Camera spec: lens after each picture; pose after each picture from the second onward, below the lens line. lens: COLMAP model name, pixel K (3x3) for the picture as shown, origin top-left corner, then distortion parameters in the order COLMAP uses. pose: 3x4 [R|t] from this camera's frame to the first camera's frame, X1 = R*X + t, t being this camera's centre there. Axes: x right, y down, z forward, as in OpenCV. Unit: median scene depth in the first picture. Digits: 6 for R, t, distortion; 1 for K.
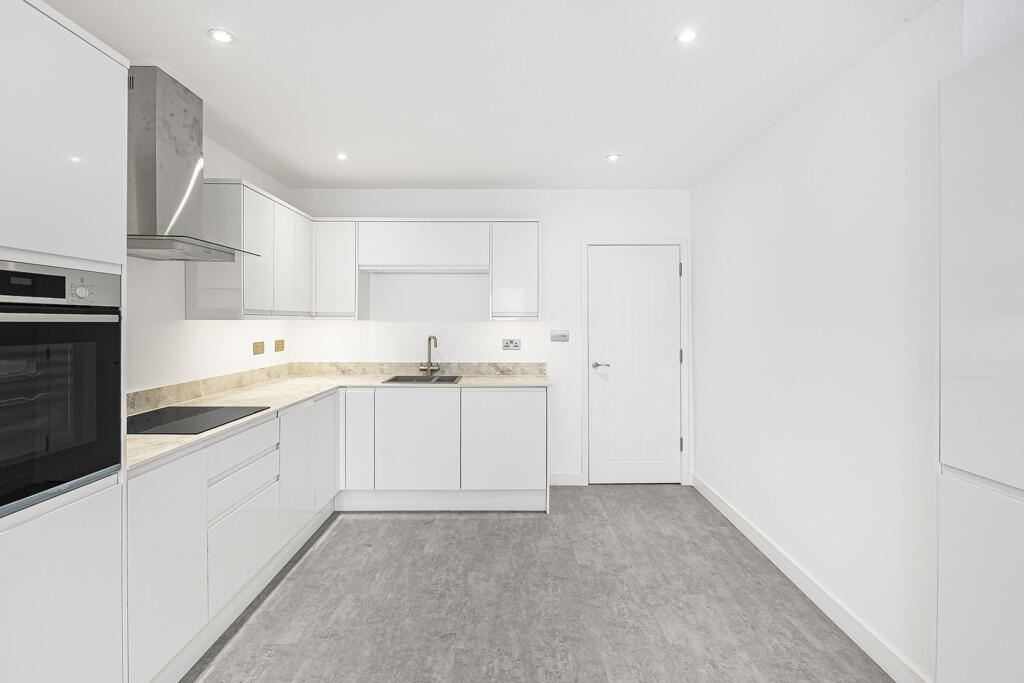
lens RADIAL K [[489.9, 0, 509.2], [0, 489.9, 321.7], [0, 0, 1]] dist [-0.003656, -0.001443]
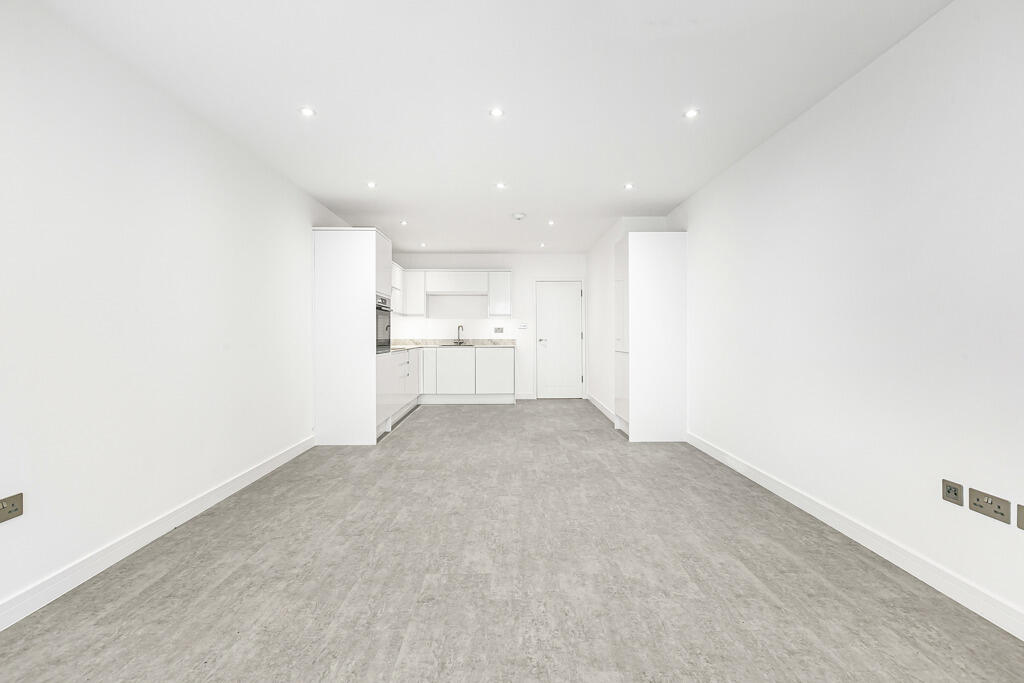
lens RADIAL K [[463.5, 0, 514.7], [0, 463.5, 338.6], [0, 0, 1]] dist [0.000114, -0.000445]
pose [[0.999983, -0.000827, -0.005749, 0.096650], [0.000928, 0.999845, 0.017581, 0.056947], [0.005734, -0.017586, 0.999829, -1.105277]]
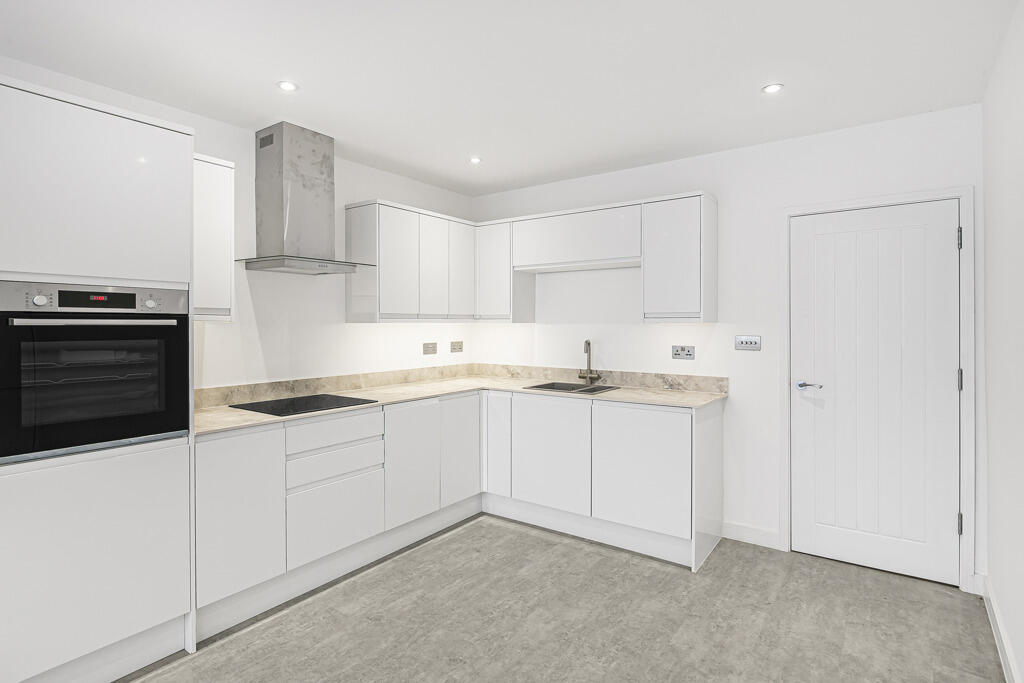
lens RADIAL K [[530.6, 0, 509.4], [0, 530.6, 326.9], [0, 0, 1]] dist [-0.001094, -0.002590]
pose [[0.800298, 0.000646, -0.599603, 0.354155], [0.002284, 0.999989, 0.004125, 0.000865], [0.599599, -0.004671, 0.800287, 0.160690]]
